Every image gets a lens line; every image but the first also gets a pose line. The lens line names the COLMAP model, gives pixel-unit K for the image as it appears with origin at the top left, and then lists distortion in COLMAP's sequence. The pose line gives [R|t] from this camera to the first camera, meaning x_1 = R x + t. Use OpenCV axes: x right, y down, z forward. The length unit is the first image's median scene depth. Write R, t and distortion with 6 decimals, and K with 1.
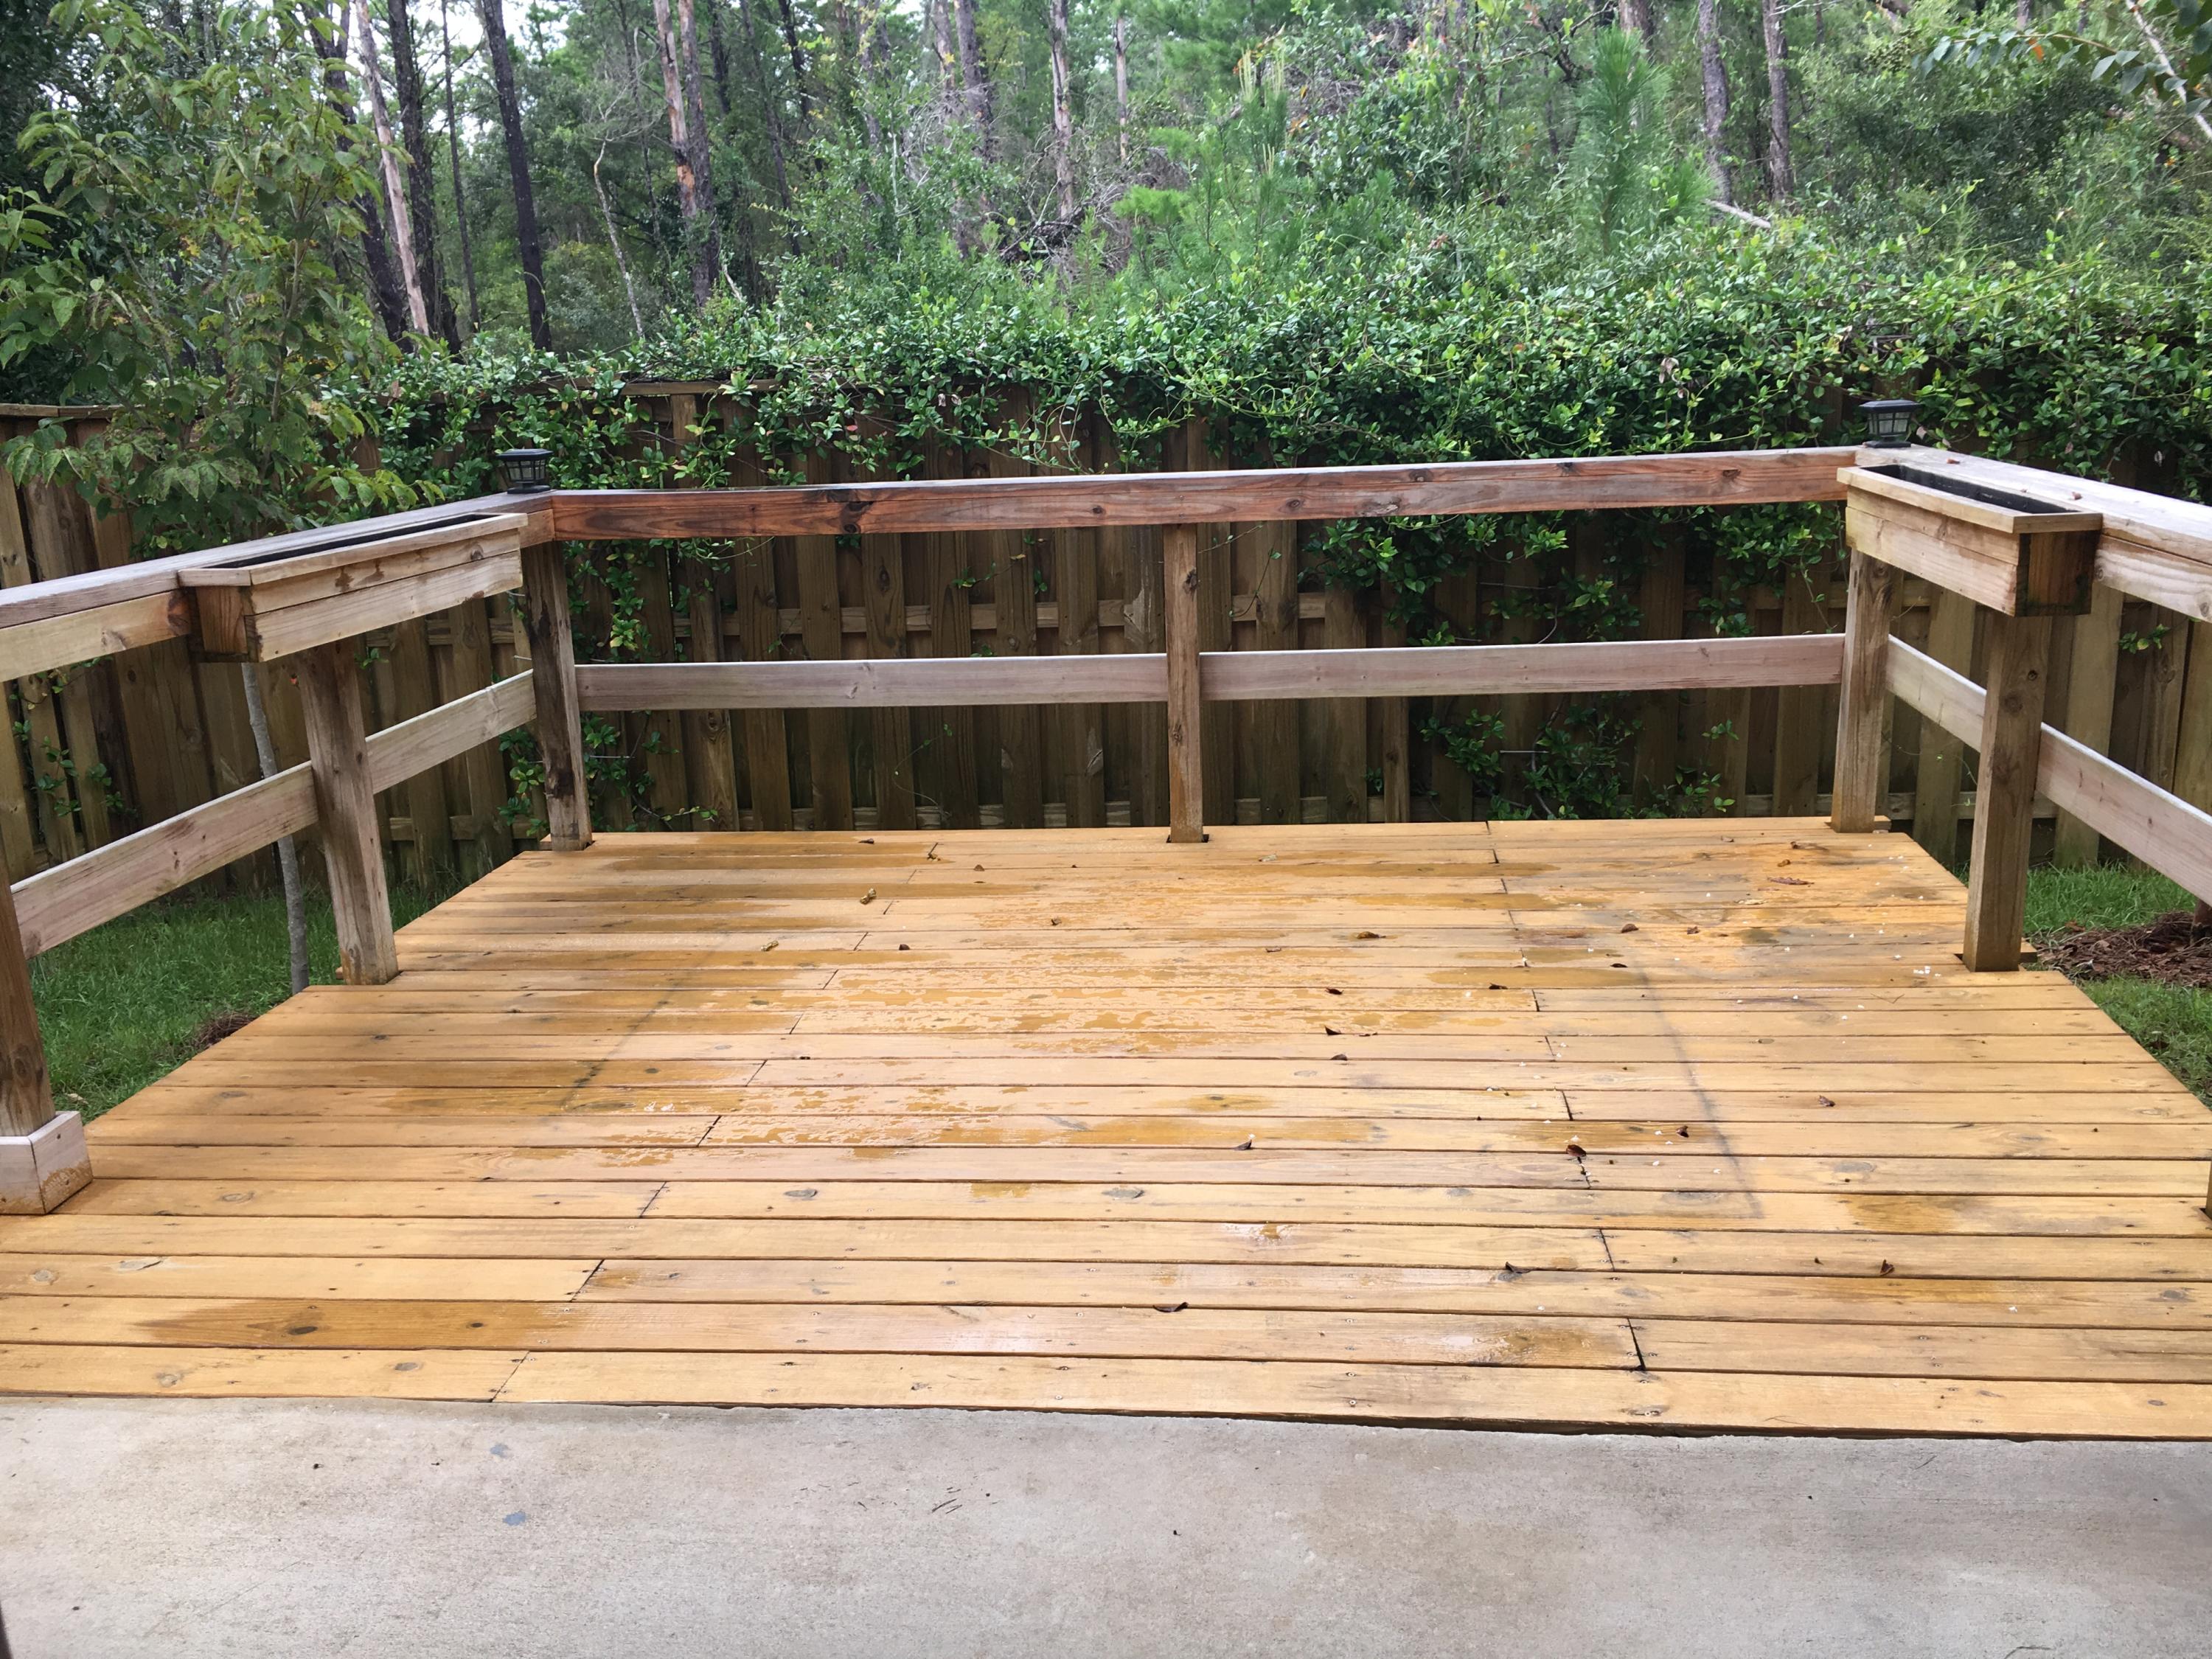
lens RADIAL K [[1877.3, 0, 1105.7], [0, 1877.3, 827.5], [0, 0, 1]] dist [0.062176, -0.046919]
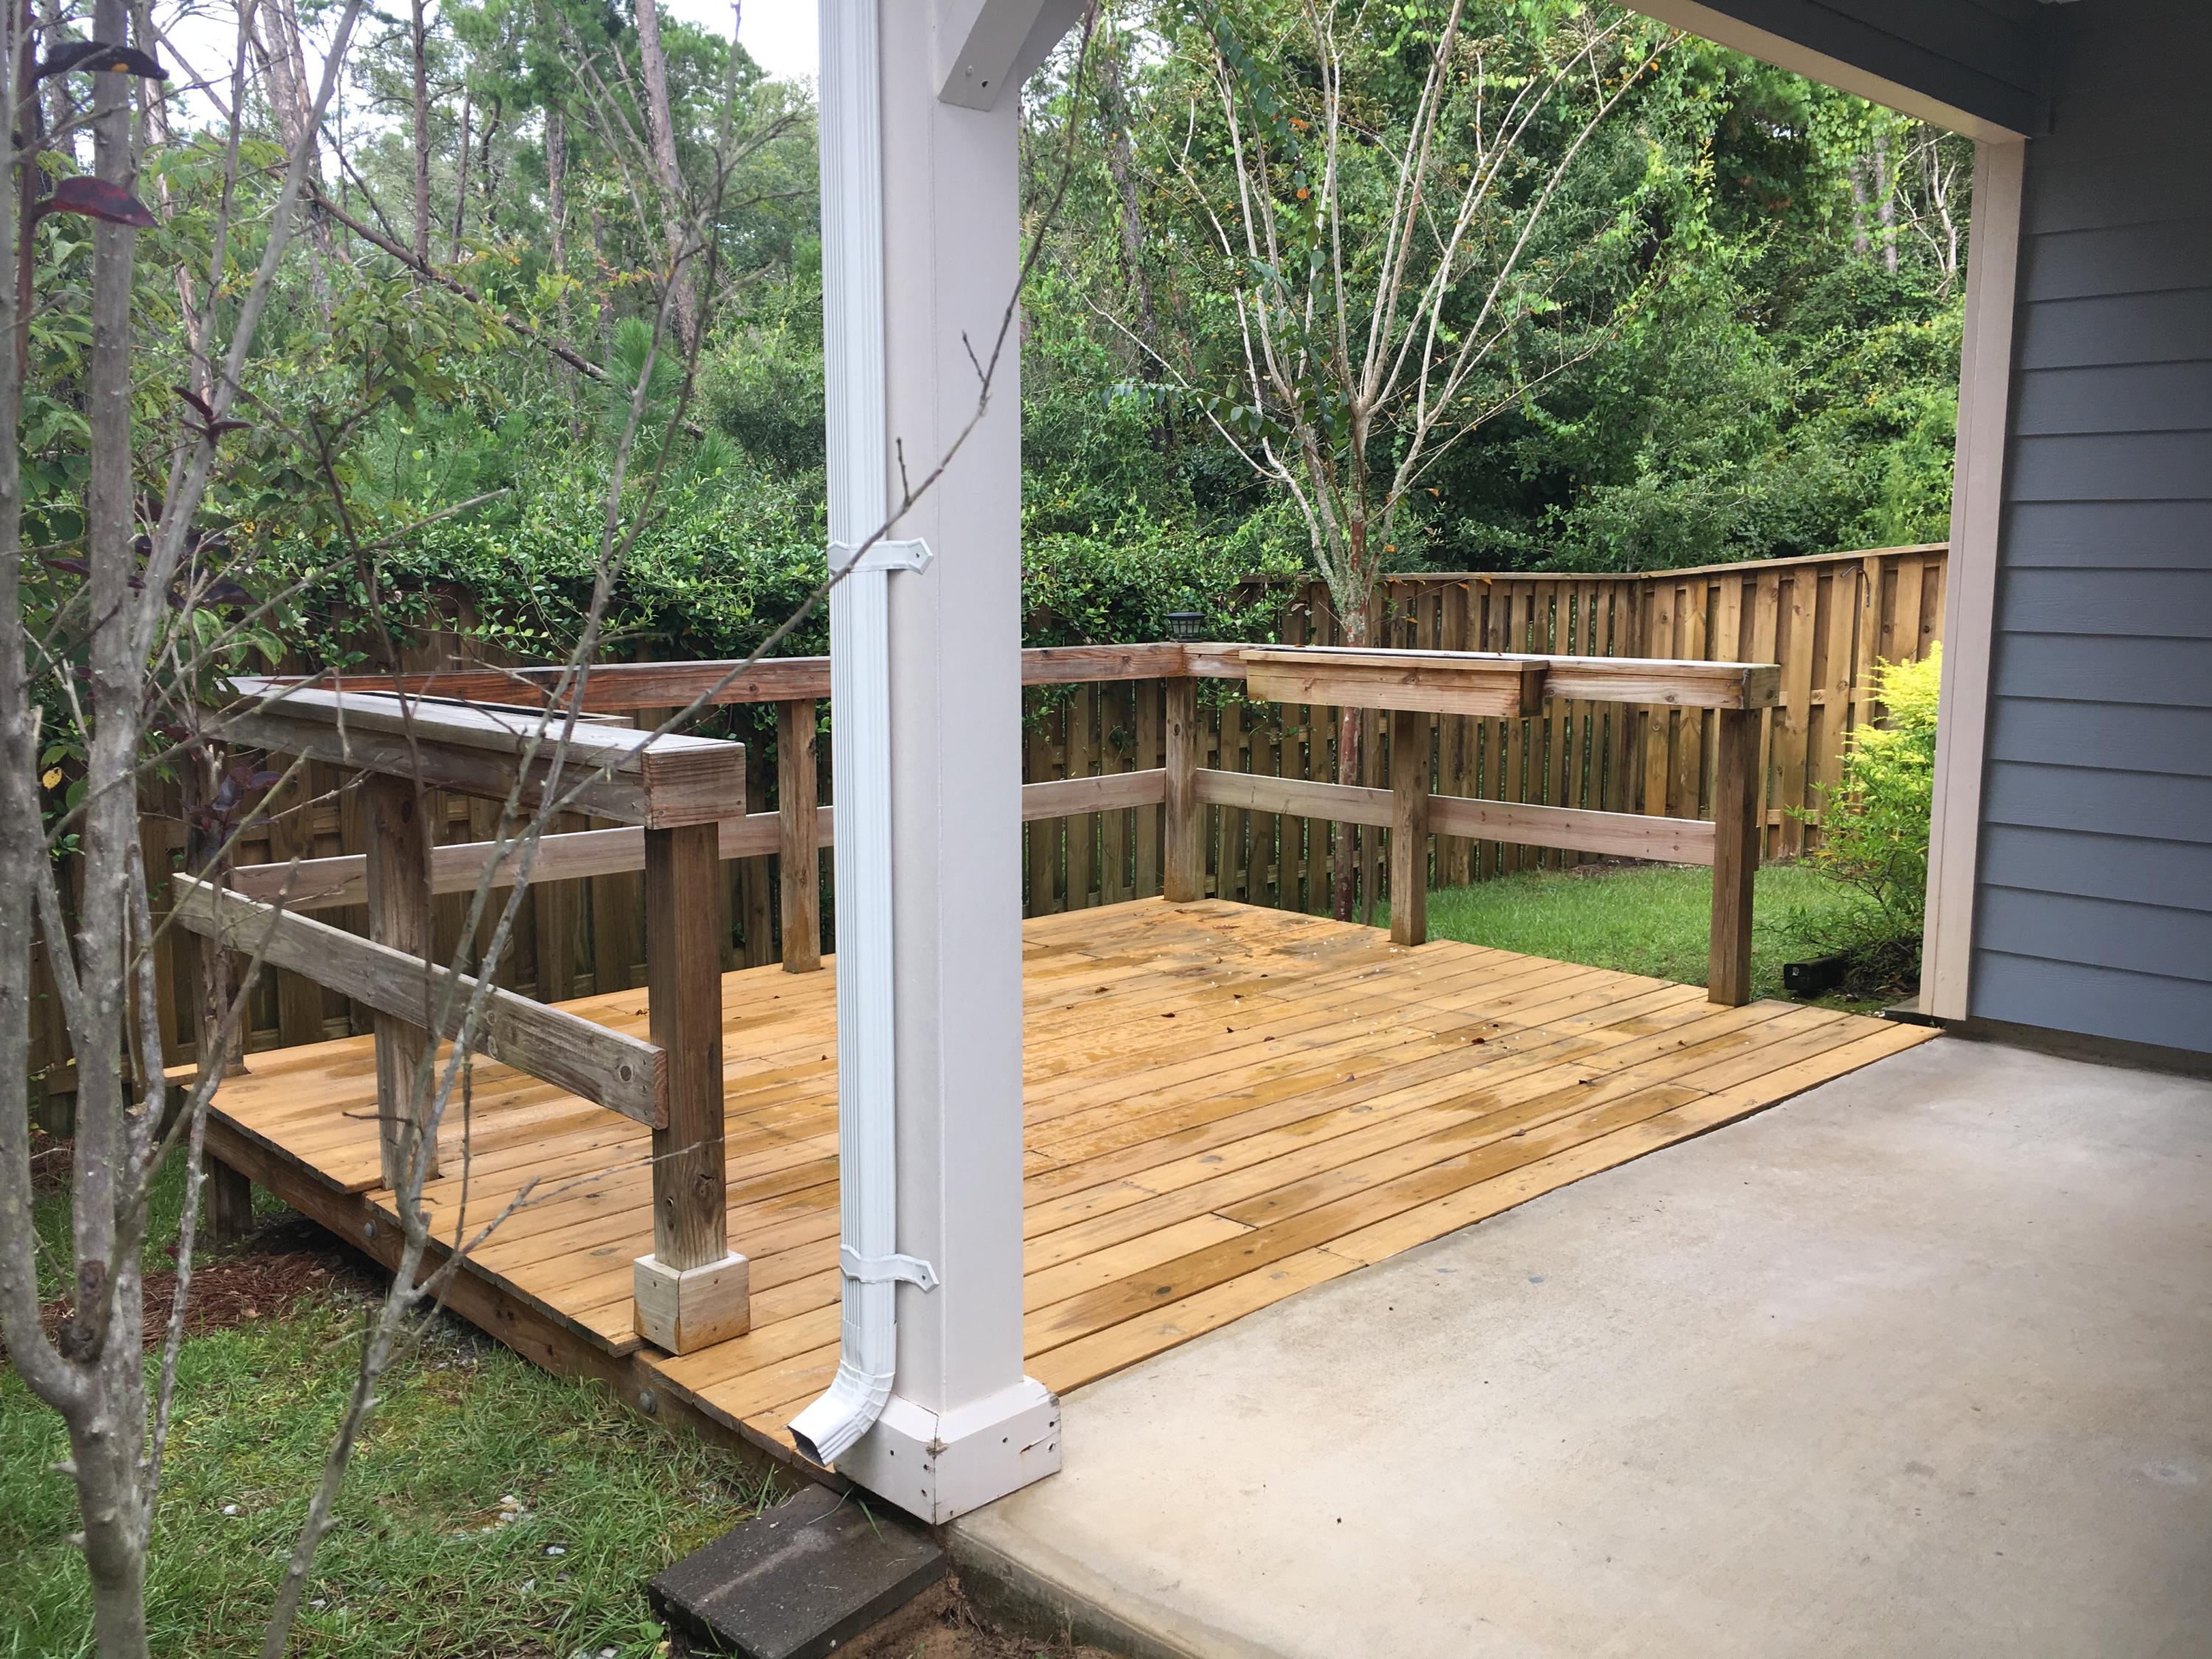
lens RADIAL K [[1877.3, 0, 1102.1], [0, 1877.3, 828.2], [0, 0, 1]] dist [0.062176, -0.046919]
pose [[0.645117, -0.066424, 0.761191, -0.958236], [0.167713, 0.984230, -0.056251, 0.022085], [-0.745450, 0.163950, 0.646084, 0.134269]]
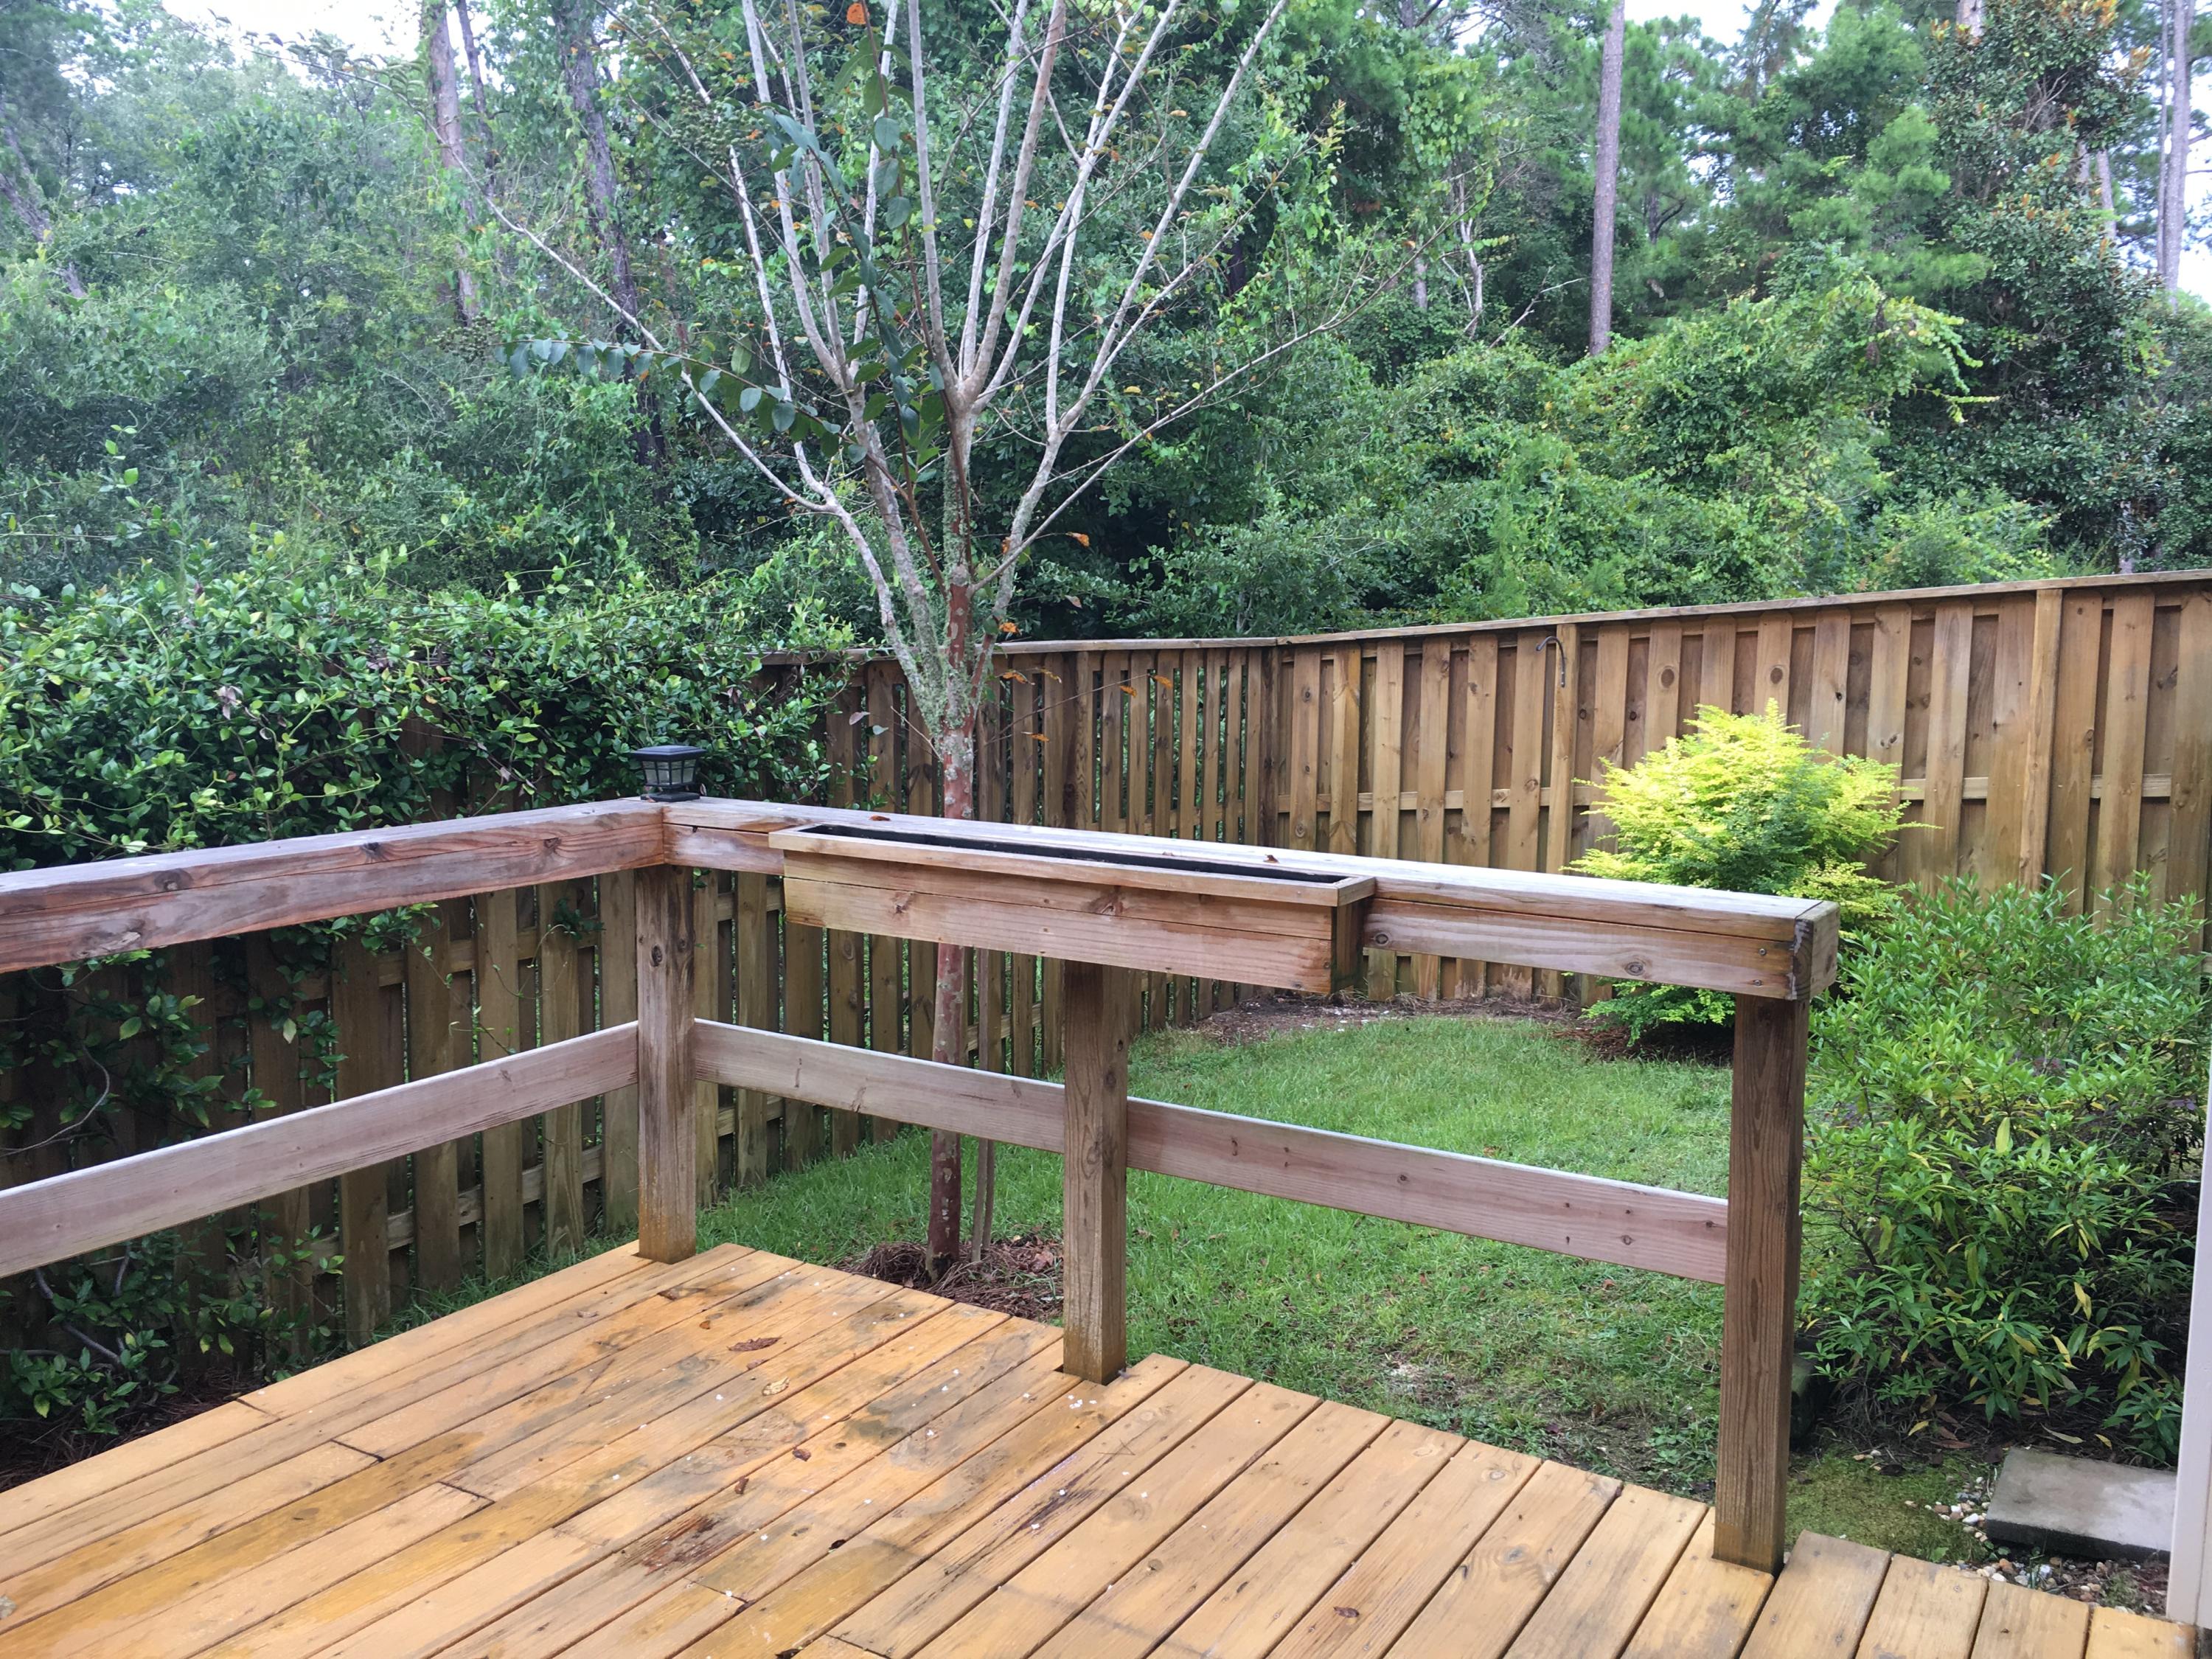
lens RADIAL K [[1877.3, 0, 1111.5], [0, 1877.3, 827.5], [0, 0, 1]] dist [0.062176, -0.046919]
pose [[0.428436, -0.069088, 0.900927, -0.320001], [0.201298, 0.979313, -0.020628, -0.161602], [-0.880864, 0.190192, 0.433480, 0.574227]]
